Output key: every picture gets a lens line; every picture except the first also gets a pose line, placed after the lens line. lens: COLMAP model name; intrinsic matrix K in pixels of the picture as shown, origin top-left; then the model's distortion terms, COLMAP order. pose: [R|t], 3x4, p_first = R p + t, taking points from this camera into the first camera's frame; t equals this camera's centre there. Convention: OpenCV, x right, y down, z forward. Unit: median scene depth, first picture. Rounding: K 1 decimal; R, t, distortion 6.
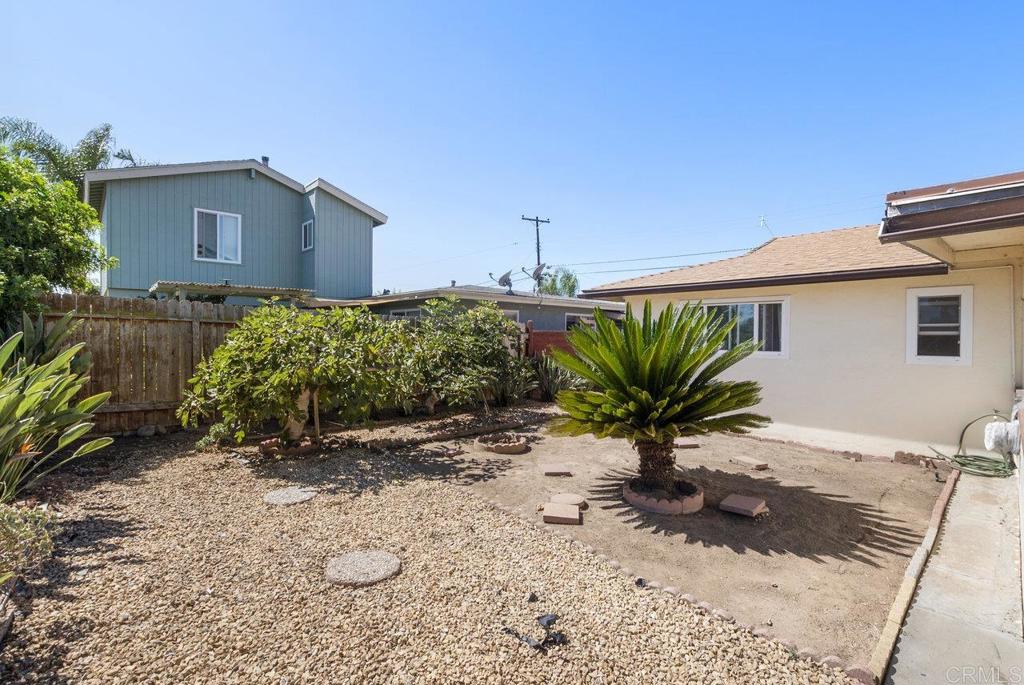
lens RADIAL K [[463.3, 0, 518.8], [0, 463.3, 338.3], [0, 0, 1]] dist [-0.016168, 0.000968]
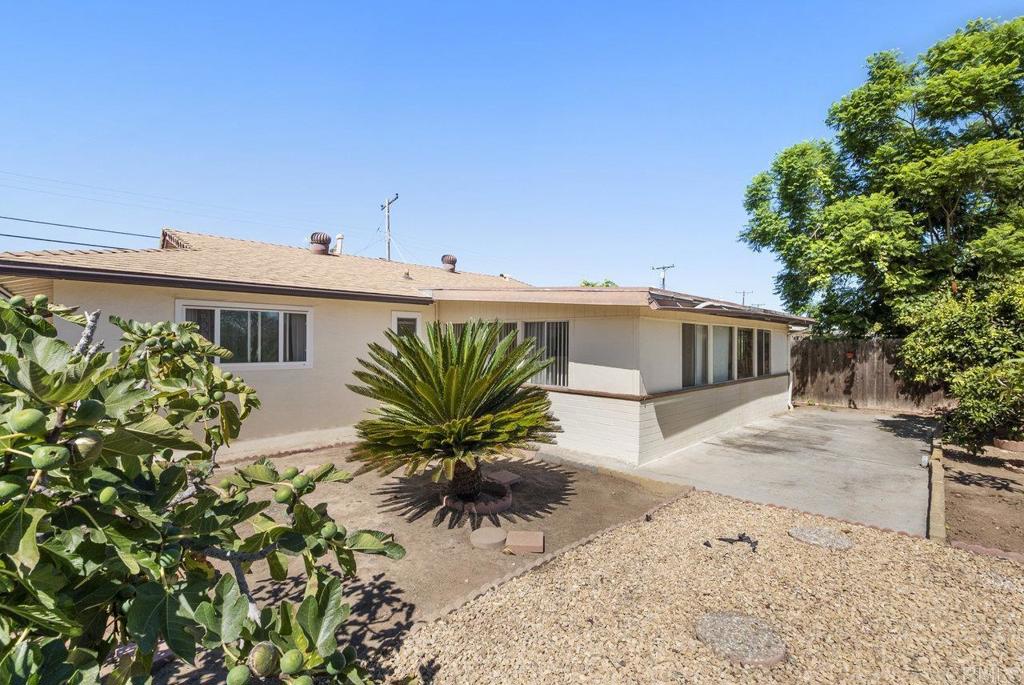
lens RADIAL K [[463.3, 0, 518.3], [0, 463.3, 344.8], [0, 0, 1]] dist [-0.016168, 0.000968]
pose [[-0.066076, -0.004632, 0.997804, -0.674036], [0.010573, 0.999930, 0.005342, -0.013762], [-0.997759, 0.010903, -0.066022, 0.875951]]
